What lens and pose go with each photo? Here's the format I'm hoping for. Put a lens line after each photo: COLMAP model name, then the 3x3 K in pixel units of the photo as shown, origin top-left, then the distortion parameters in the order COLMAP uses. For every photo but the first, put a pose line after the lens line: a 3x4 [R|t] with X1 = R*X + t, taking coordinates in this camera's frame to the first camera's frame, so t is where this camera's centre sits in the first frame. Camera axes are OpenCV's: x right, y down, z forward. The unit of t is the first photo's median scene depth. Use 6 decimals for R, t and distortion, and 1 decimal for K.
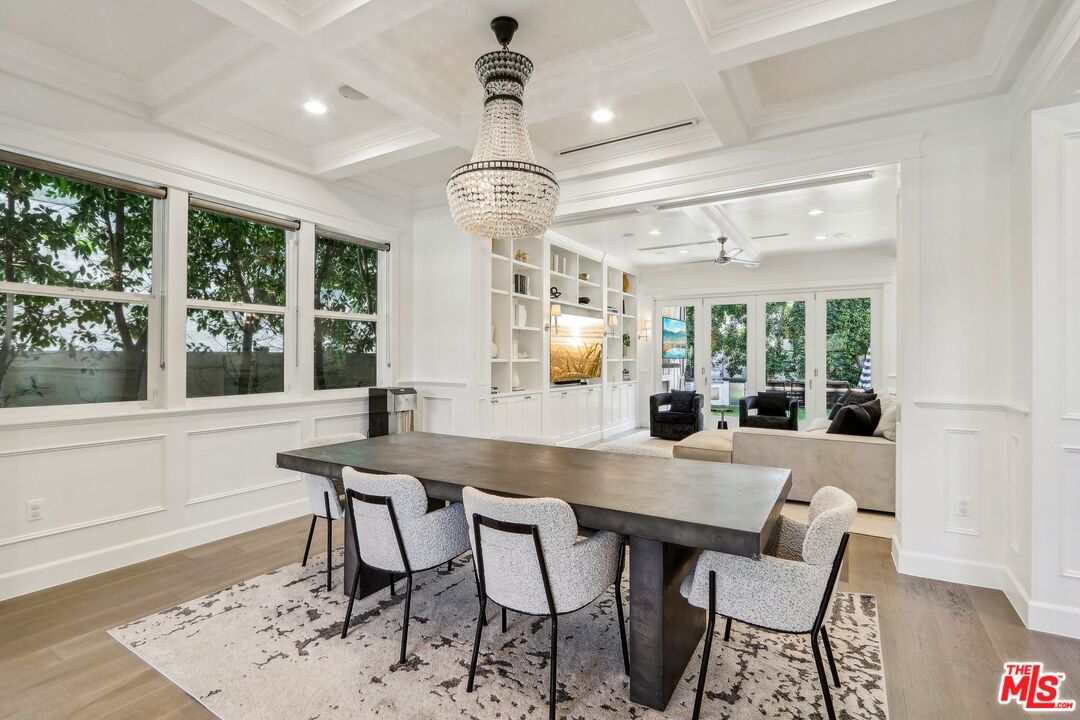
lens RADIAL K [[515.0, 0, 523.6], [0, 515.0, 353.4], [0, 0, 1]] dist [-0.024407, -0.000074]
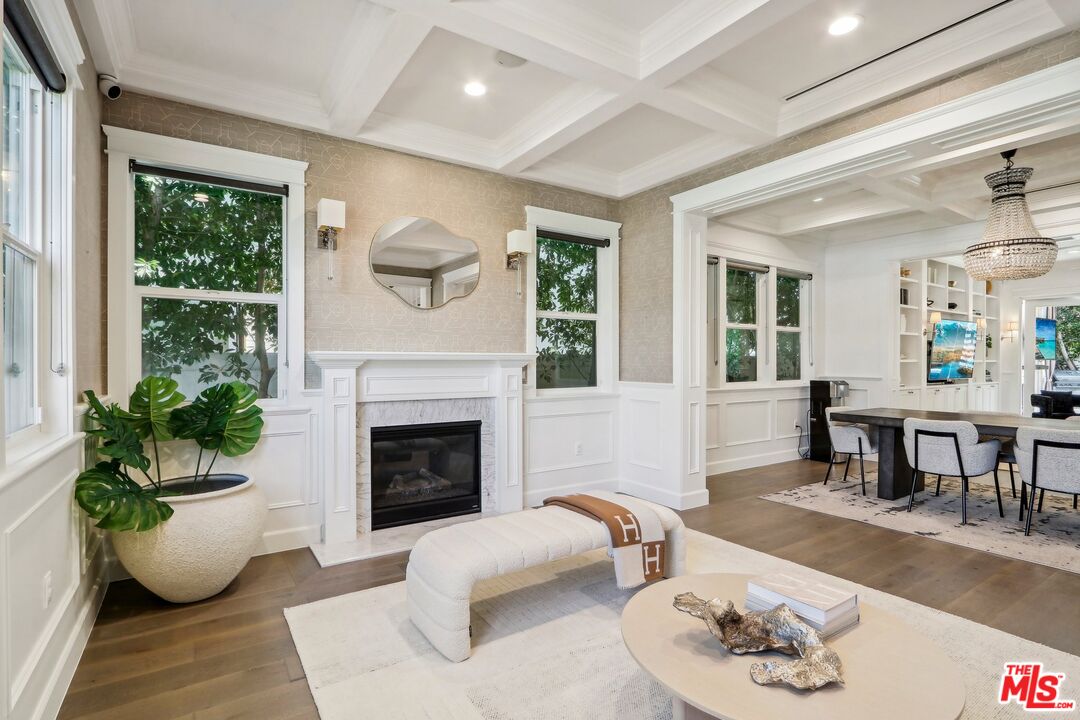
lens RADIAL K [[515.5, 0, 535.7], [0, 515.5, 361.6], [0, 0, 1]] dist [-0.004477, 0.000014]
pose [[0.909462, 0.001968, -0.415783, -0.430429], [0.002965, 0.999933, 0.011218, -0.001010], [0.415777, -0.011435, 0.909395, -0.649112]]
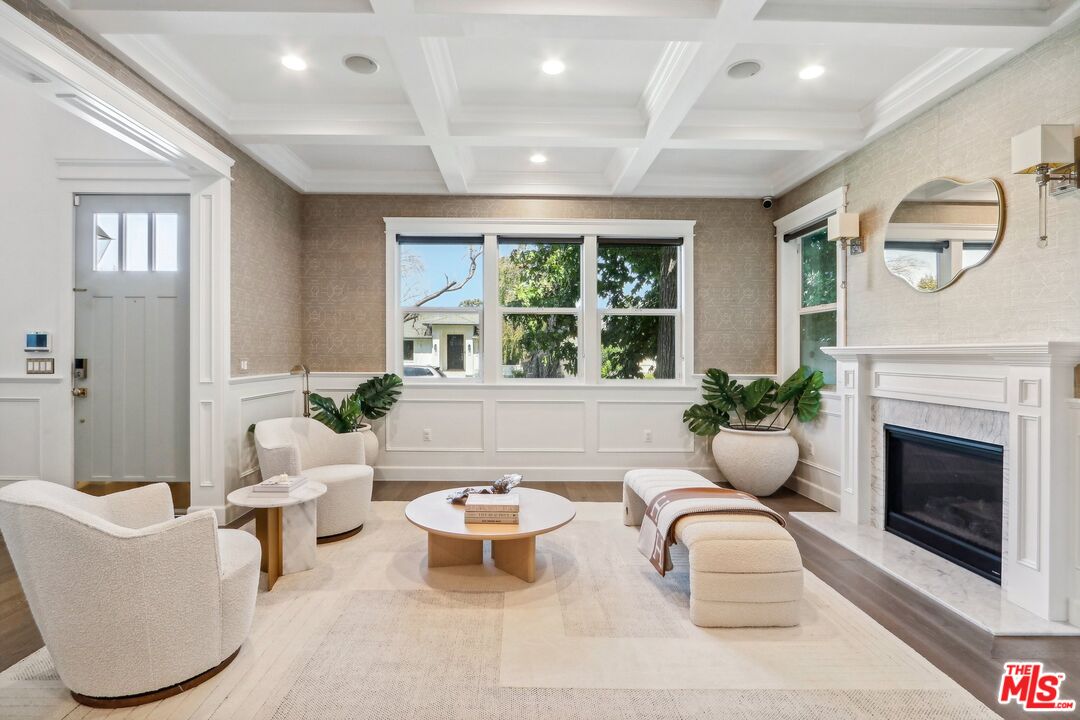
lens RADIAL K [[515.0, 0, 523.6], [0, 515.0, 353.4], [0, 0, 1]] dist [-0.024407, -0.000074]
pose [[-0.839723, -0.008529, -0.542948, -0.098560], [-0.002334, 0.999924, -0.012098, 0.014894], [0.543010, -0.008891, -0.839679, 0.384280]]
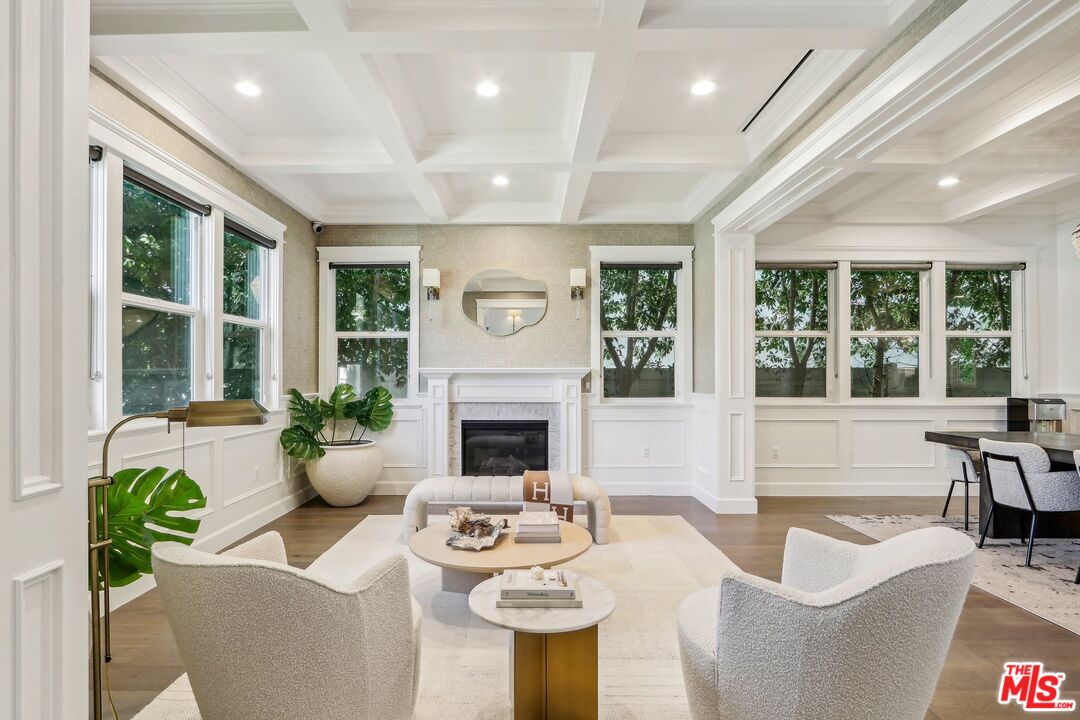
lens RADIAL K [[551.9, 0, 538.5], [0, 551.9, 375.6], [0, 0, 1]] dist [-0.001619, 0.000219]
pose [[0.544280, -0.003789, -0.838895, 0.172967], [0.009480, 0.999954, 0.001634, 0.009730], [0.838850, -0.008842, 0.544291, -0.552487]]
